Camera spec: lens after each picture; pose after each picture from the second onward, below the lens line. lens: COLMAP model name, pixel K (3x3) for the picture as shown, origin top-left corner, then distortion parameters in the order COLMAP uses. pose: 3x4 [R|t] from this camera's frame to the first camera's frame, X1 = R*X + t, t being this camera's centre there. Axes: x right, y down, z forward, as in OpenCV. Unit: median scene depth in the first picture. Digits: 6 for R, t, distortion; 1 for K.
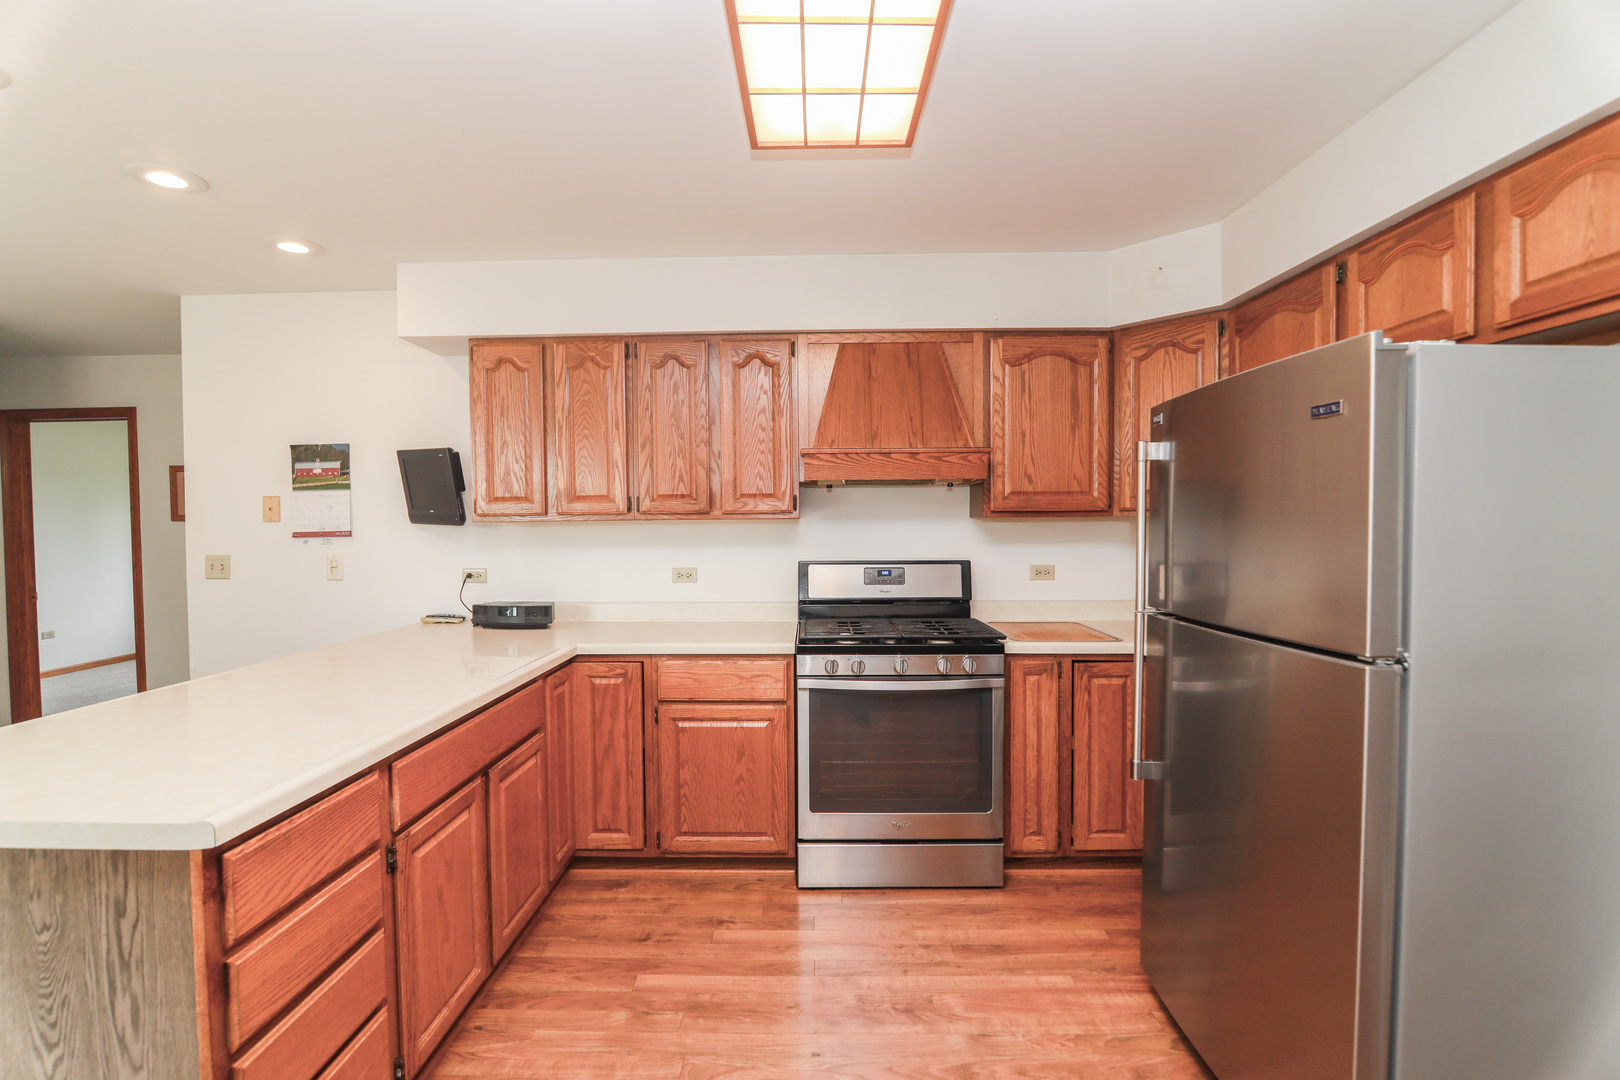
lens RADIAL K [[741.6, 0, 801.4], [0, 741.6, 544.7], [0, 0, 1]] dist [-0.019443, 0.000838]
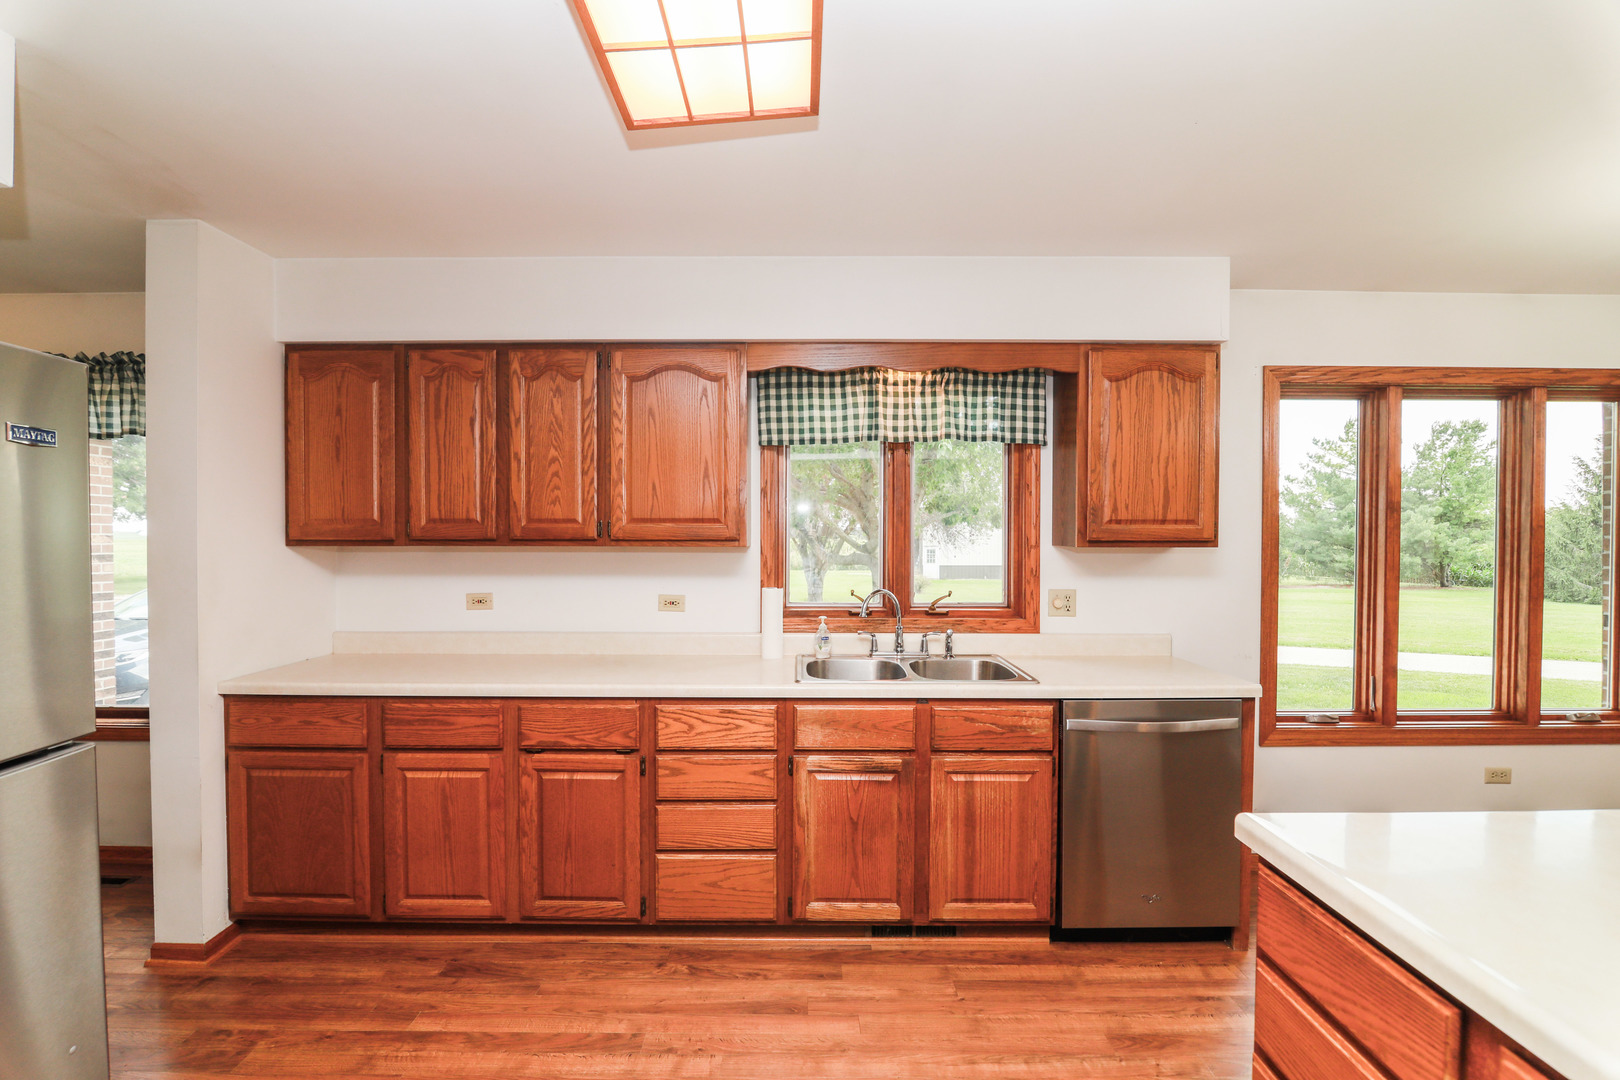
lens RADIAL K [[741.6, 0, 807.1], [0, 741.6, 543.5], [0, 0, 1]] dist [-0.019443, 0.000838]
pose [[-0.999898, 0.007233, -0.012295, -0.034832], [0.006731, 0.999159, 0.040438, -0.047204], [0.012577, 0.040351, -0.999106, 0.854099]]
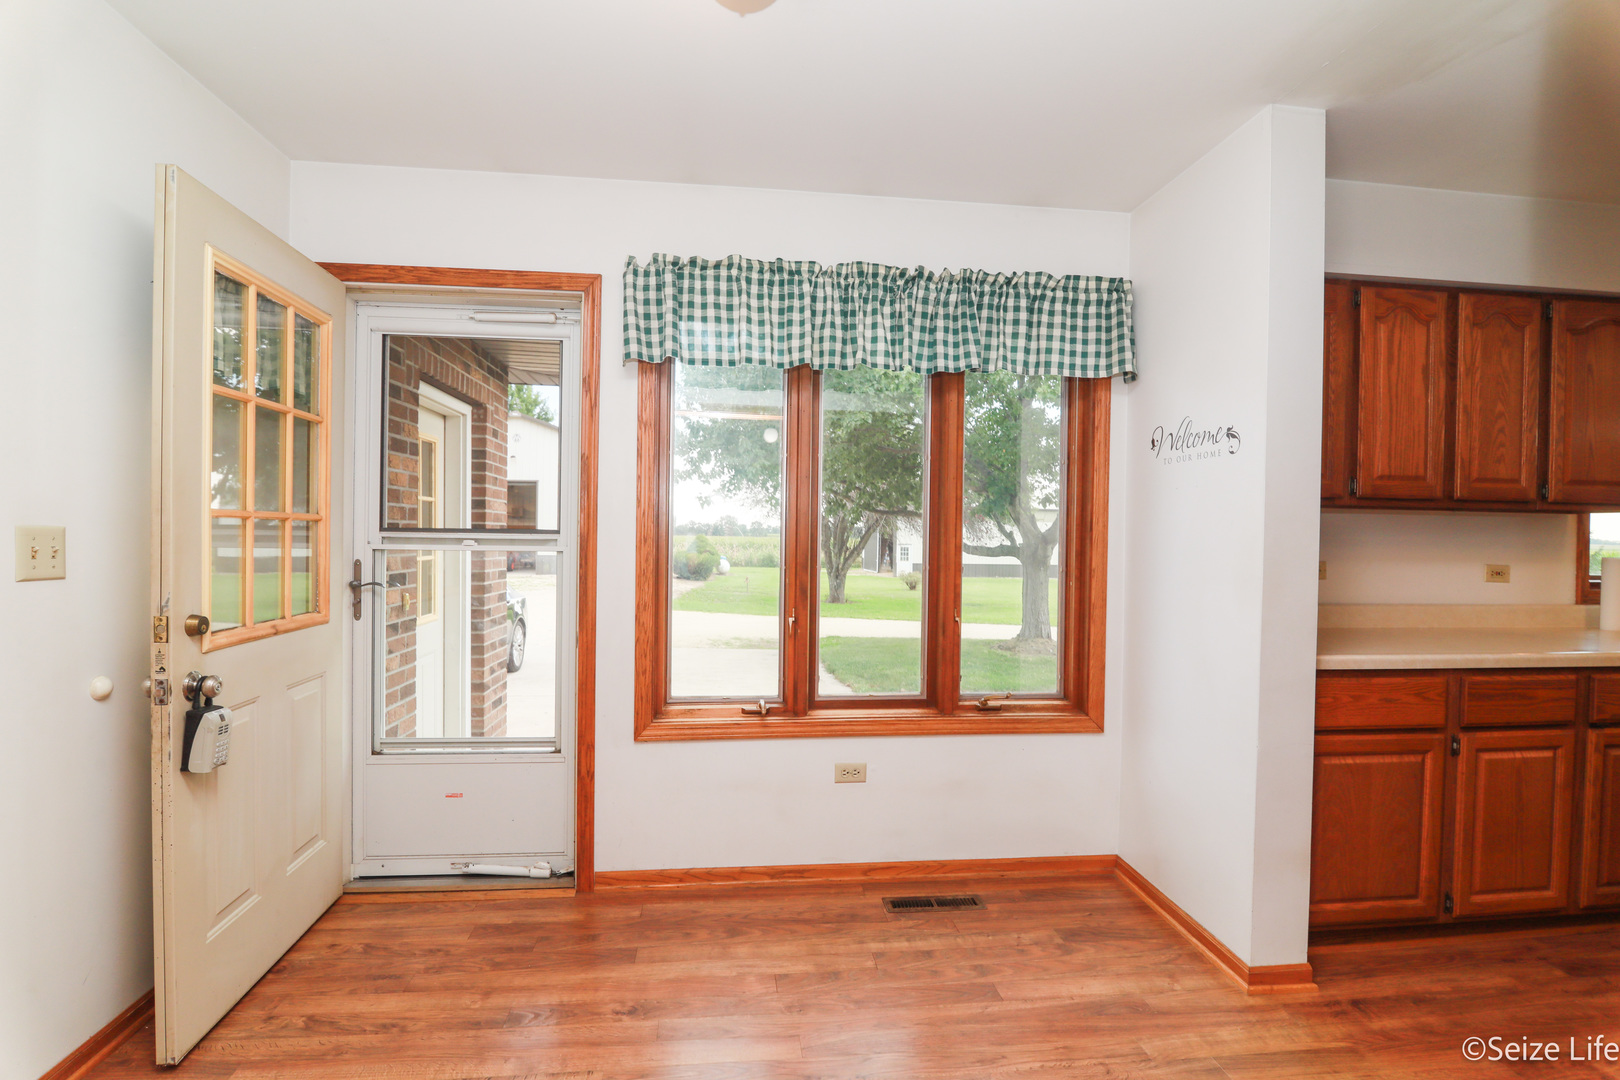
lens RADIAL K [[741.6, 0, 805.9], [0, 741.6, 539.3], [0, 0, 1]] dist [-0.019443, 0.000838]
pose [[-0.991719, -0.006560, -0.128256, 1.272134], [-0.011838, 0.999112, 0.040436, 0.007253], [0.127877, 0.041619, -0.990916, 0.647625]]
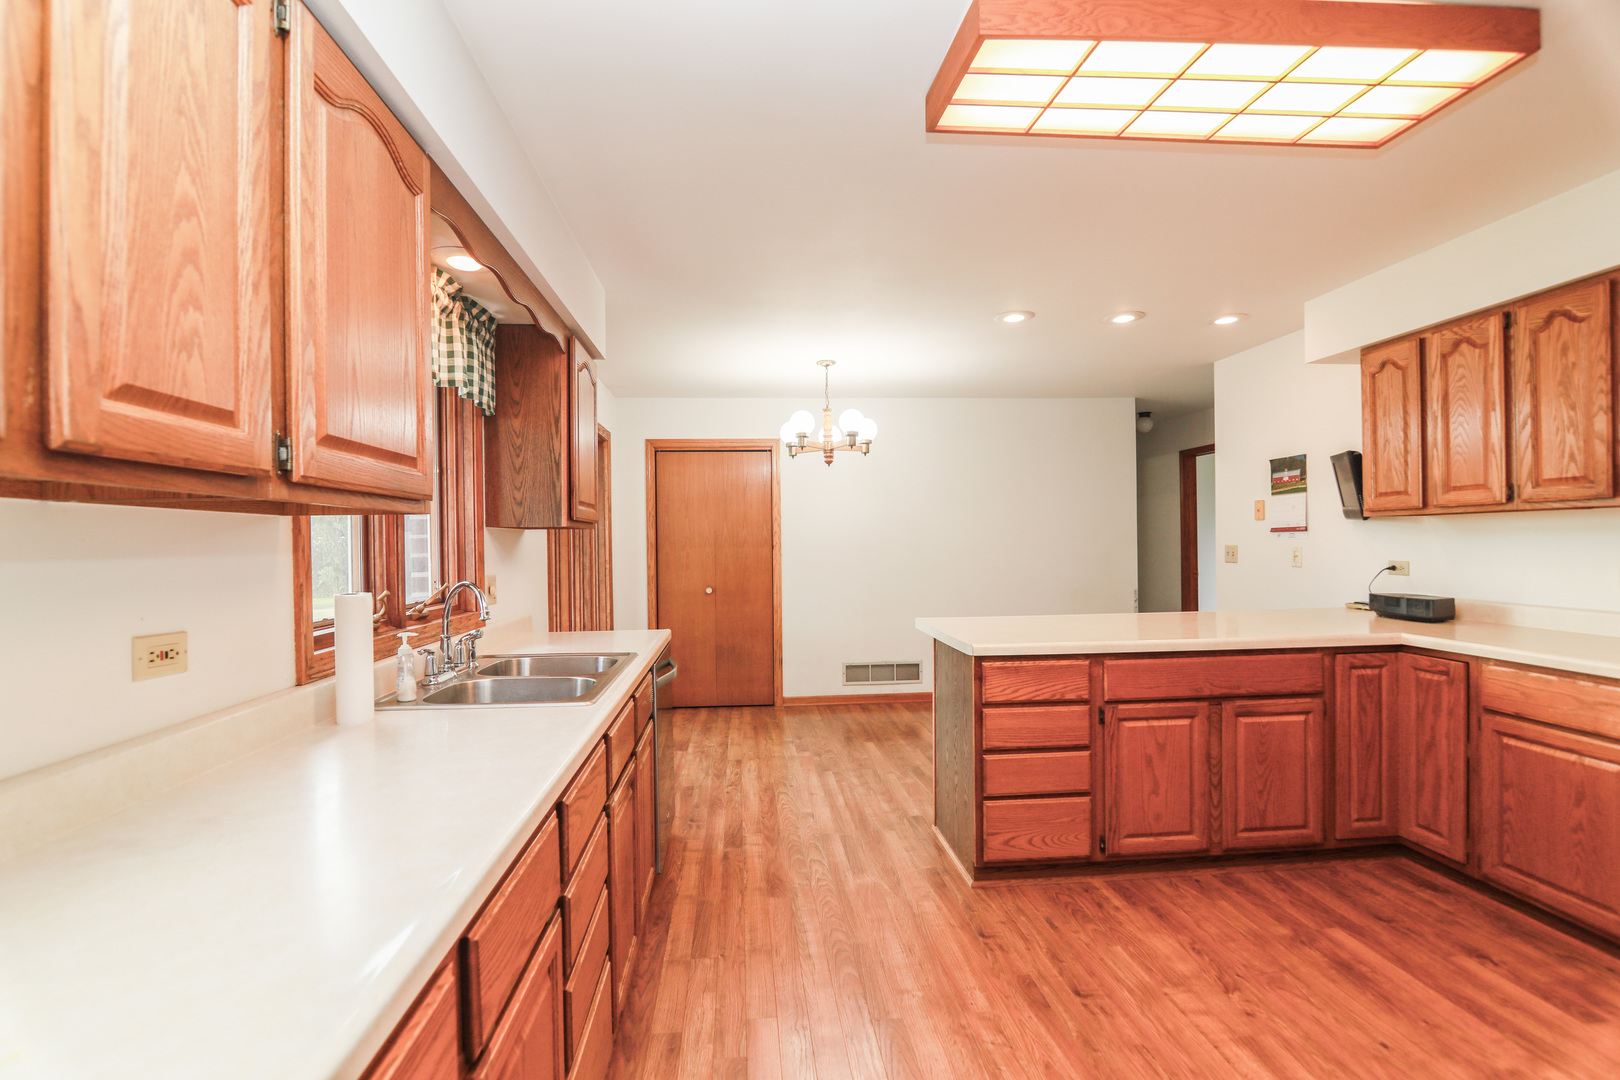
lens RADIAL K [[741.6, 0, 795.7], [0, 741.6, 542.9], [0, 0, 1]] dist [-0.019443, 0.000838]
pose [[0.090328, 0.009717, -0.995865, 0.619857], [-0.013380, 0.999874, 0.008542, 0.011112], [0.995822, 0.012553, 0.090446, 0.074698]]
